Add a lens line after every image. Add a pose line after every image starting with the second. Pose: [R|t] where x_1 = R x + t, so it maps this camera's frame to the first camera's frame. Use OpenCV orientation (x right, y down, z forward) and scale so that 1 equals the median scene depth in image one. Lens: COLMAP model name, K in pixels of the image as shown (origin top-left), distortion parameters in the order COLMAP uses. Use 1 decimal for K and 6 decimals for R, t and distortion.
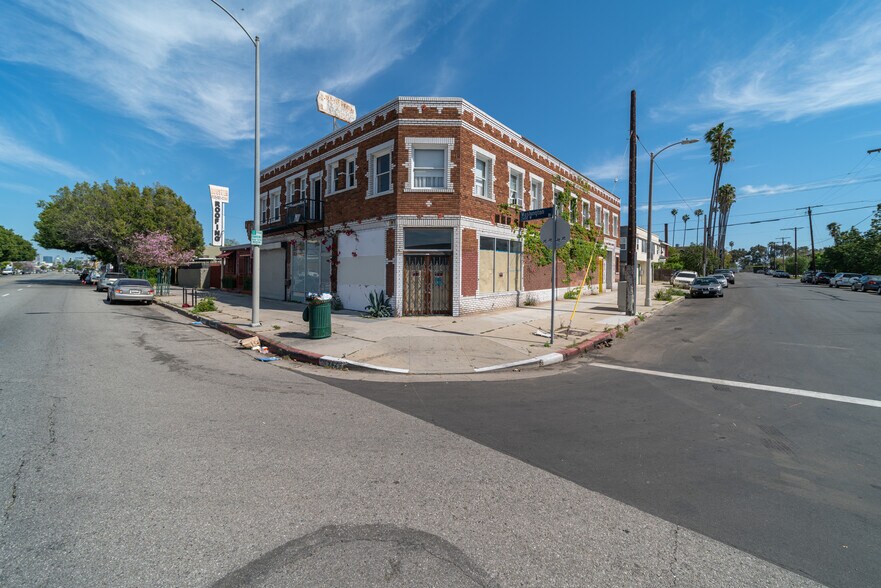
lens RADIAL K [[317.5, 0, 412.1], [0, 317.5, 282.1], [0, 0, 1]] dist [0.000374, 0.000026]
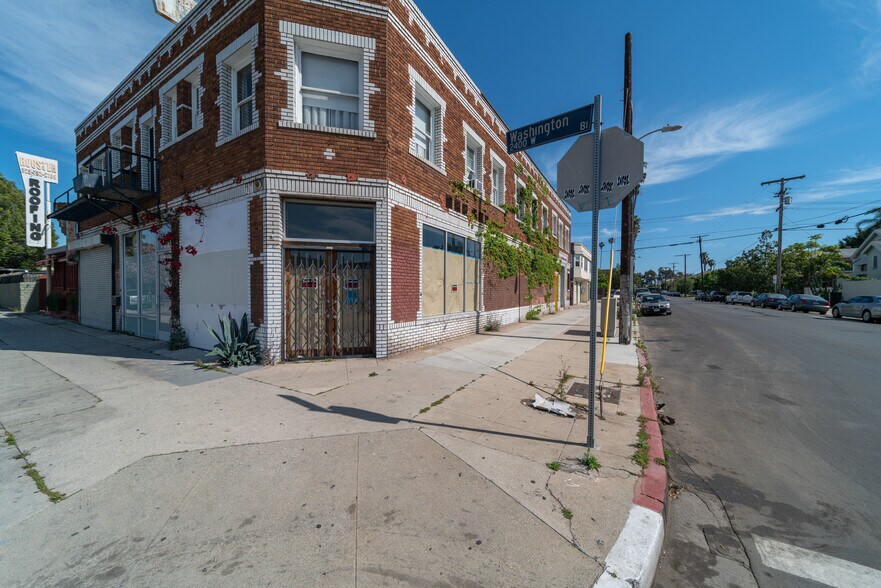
lens RADIAL K [[309.8, 0, 432.3], [0, 309.8, 303.7], [0, 0, 1]] dist [0.001350, 0.000107]
pose [[0.975045, -0.006558, 0.221910, 0.090444], [0.005195, 0.999964, 0.006727, 0.005997], [-0.221946, -0.005407, 0.975044, 0.377807]]
